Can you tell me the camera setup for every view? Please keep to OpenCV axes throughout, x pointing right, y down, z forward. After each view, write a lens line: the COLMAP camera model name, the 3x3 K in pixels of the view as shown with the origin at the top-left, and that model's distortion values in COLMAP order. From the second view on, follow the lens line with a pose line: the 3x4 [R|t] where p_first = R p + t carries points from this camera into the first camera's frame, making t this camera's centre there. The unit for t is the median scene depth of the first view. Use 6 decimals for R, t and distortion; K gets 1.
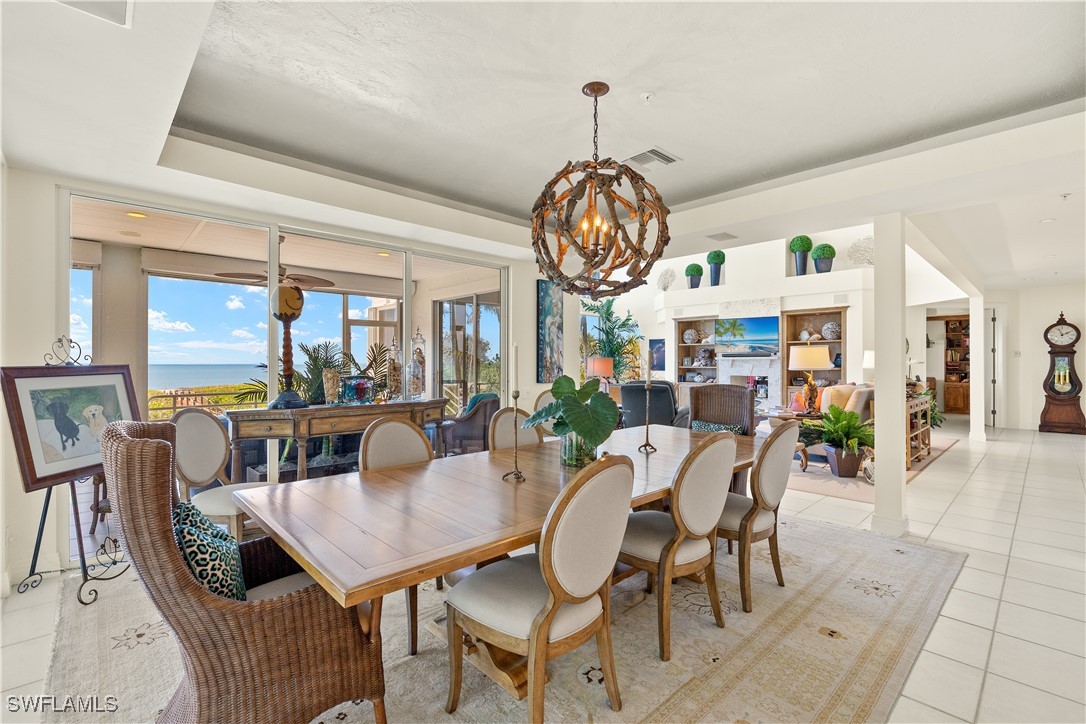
lens RADIAL K [[486.1, 0, 548.7], [0, 486.1, 361.4], [0, 0, 1]] dist [-0.000598, -0.000046]
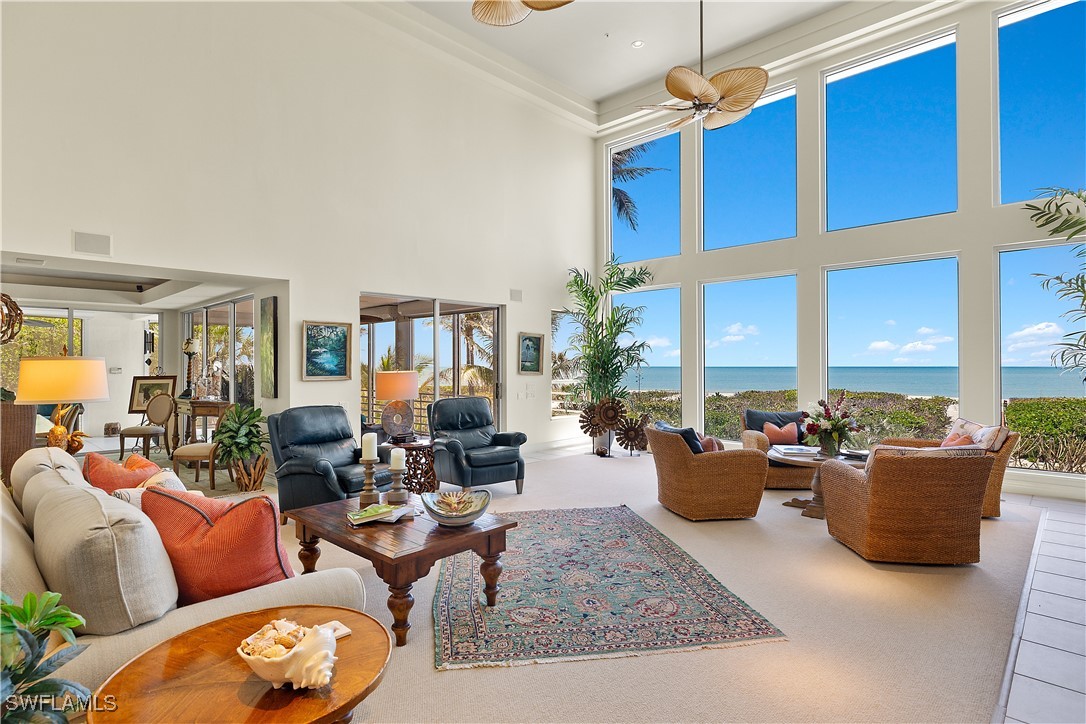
lens RADIAL K [[544.1, 0, 538.0], [0, 544.1, 362.4], [0, 0, 1]] dist [0.000729, 0.000144]
pose [[0.031916, -0.005877, -0.999473, 0.606188], [0.004753, 0.999972, -0.005728, -0.010891], [0.999479, -0.004567, 0.031943, 0.803768]]
